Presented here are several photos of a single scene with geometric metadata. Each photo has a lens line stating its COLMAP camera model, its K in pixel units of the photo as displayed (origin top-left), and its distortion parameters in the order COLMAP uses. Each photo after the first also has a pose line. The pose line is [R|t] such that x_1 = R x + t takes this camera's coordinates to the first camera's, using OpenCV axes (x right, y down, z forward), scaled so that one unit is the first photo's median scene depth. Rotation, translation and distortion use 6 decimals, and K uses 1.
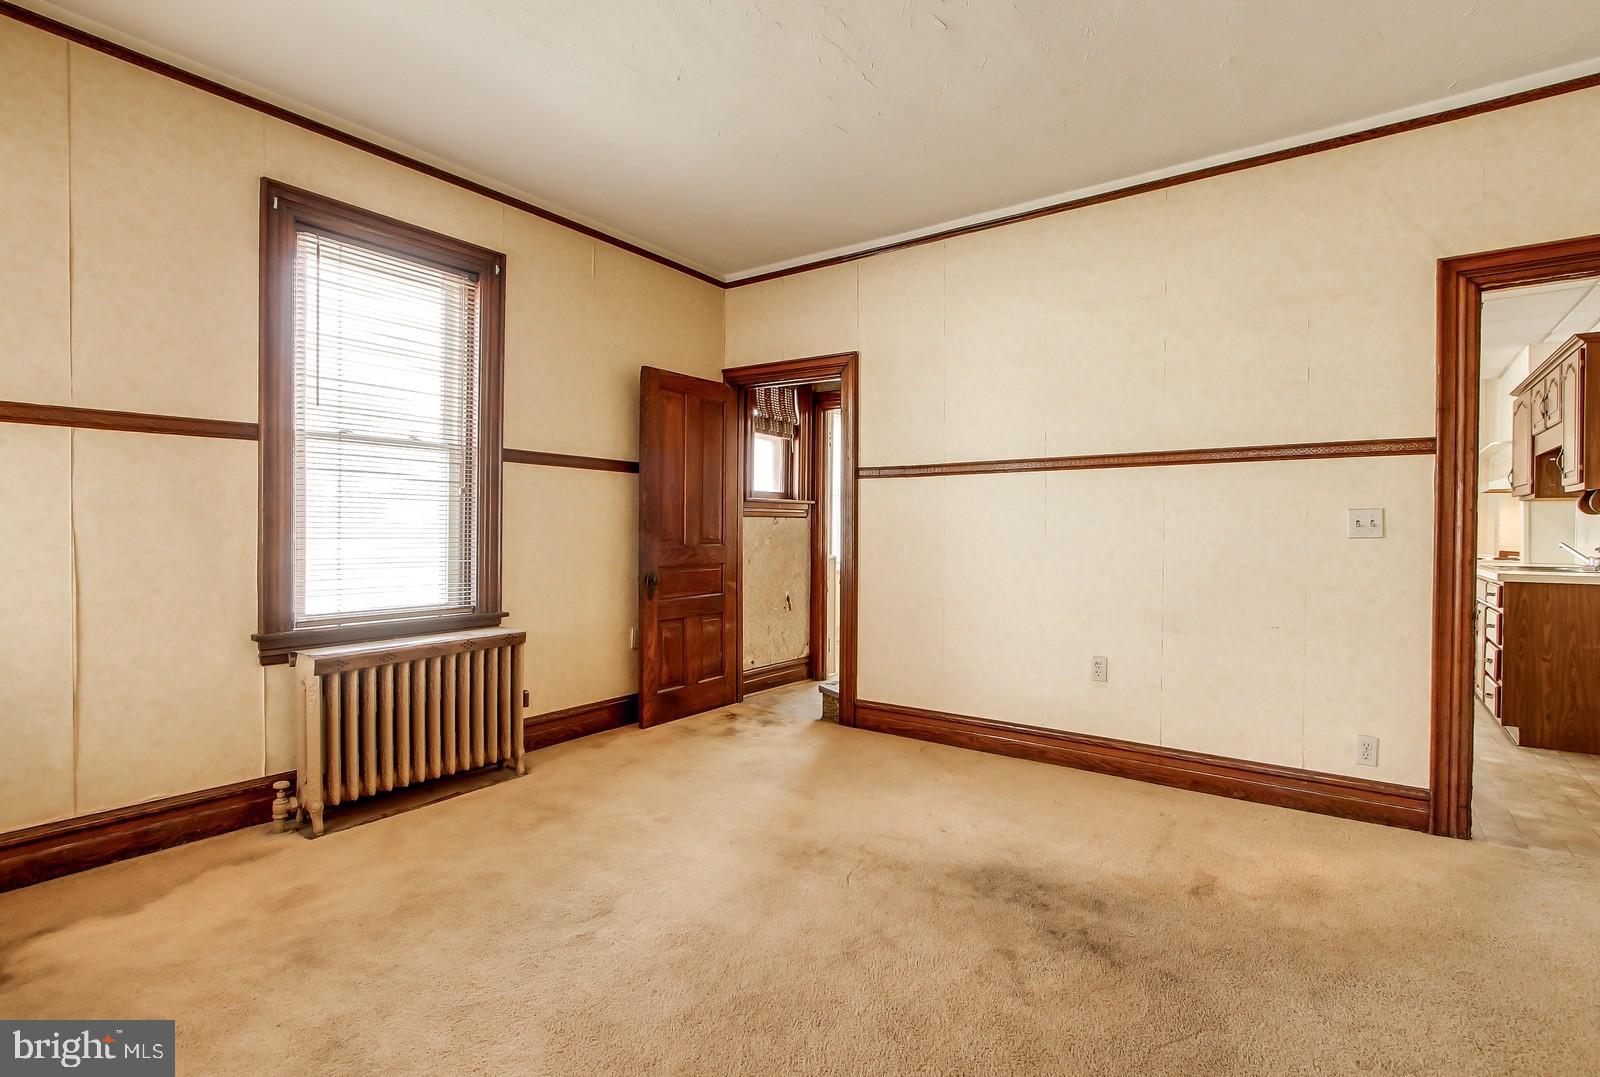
lens RADIAL K [[737.1, 0, 807.9], [0, 737.1, 536.8], [0, 0, 1]] dist [-0.015084, 0.001472]
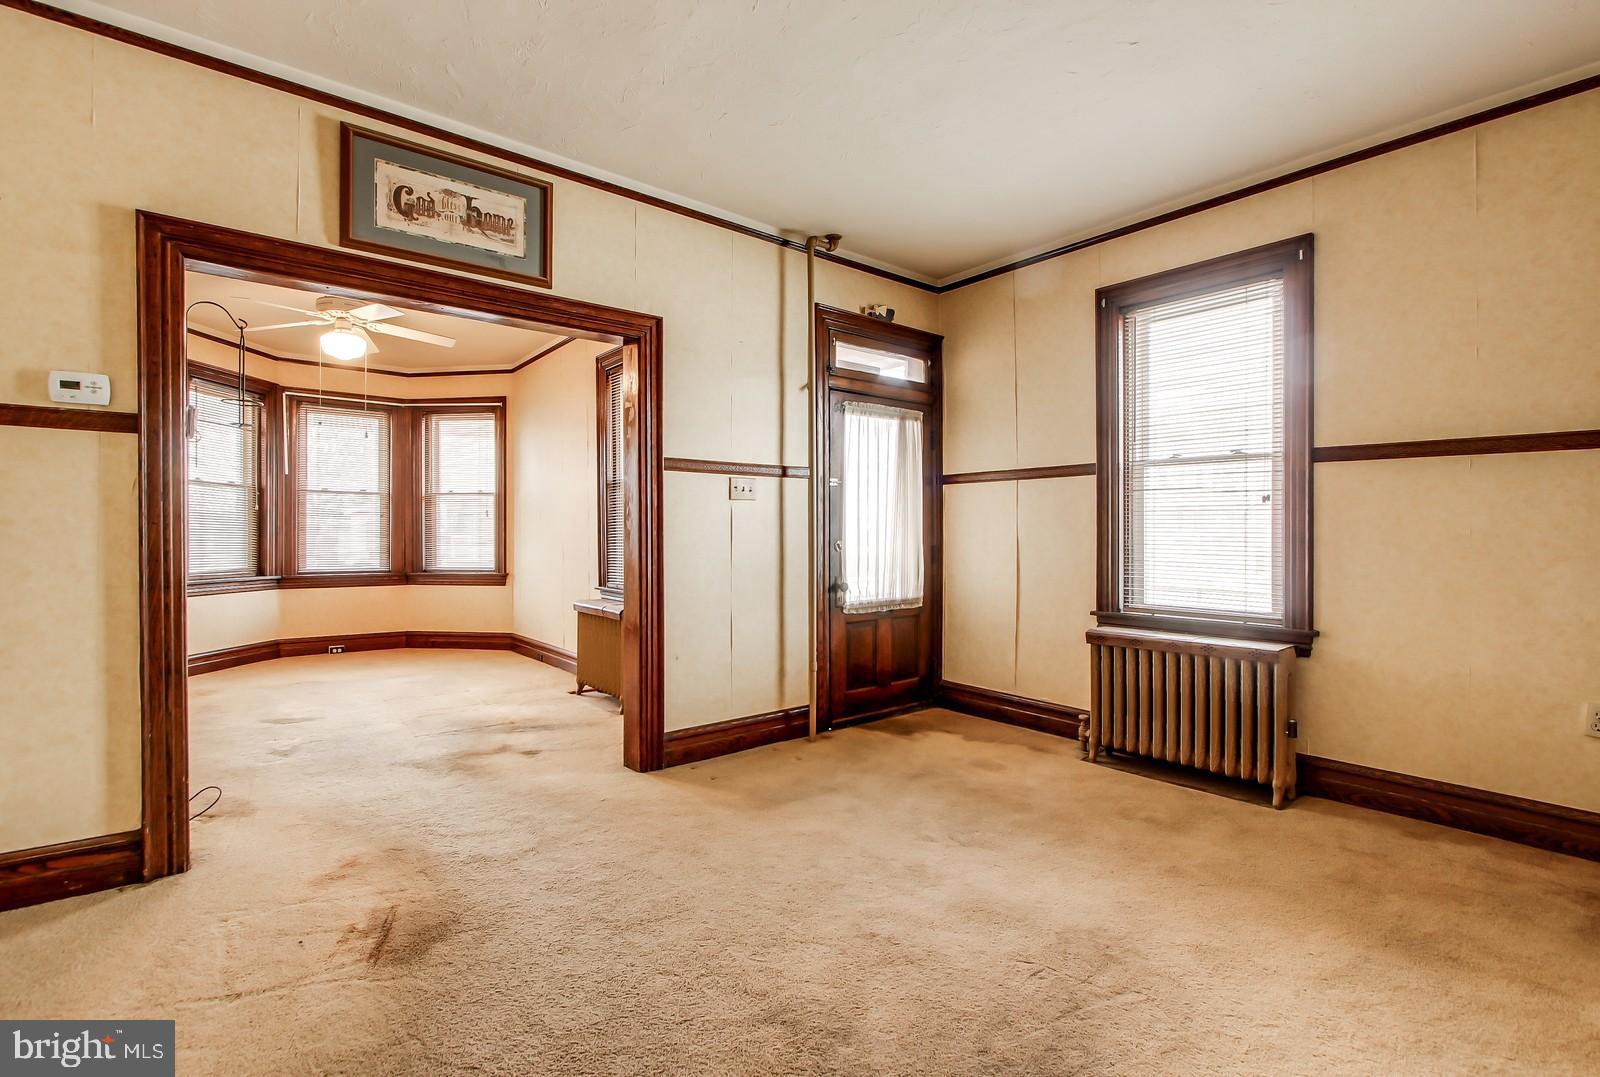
lens RADIAL K [[737.1, 0, 807.9], [0, 737.1, 536.8], [0, 0, 1]] dist [-0.015084, 0.001472]
pose [[-0.253143, 0.001923, -0.967427, 0.771023], [-0.009055, 0.999950, 0.004357, -0.012487], [0.967387, 0.009863, -0.253113, 0.811632]]
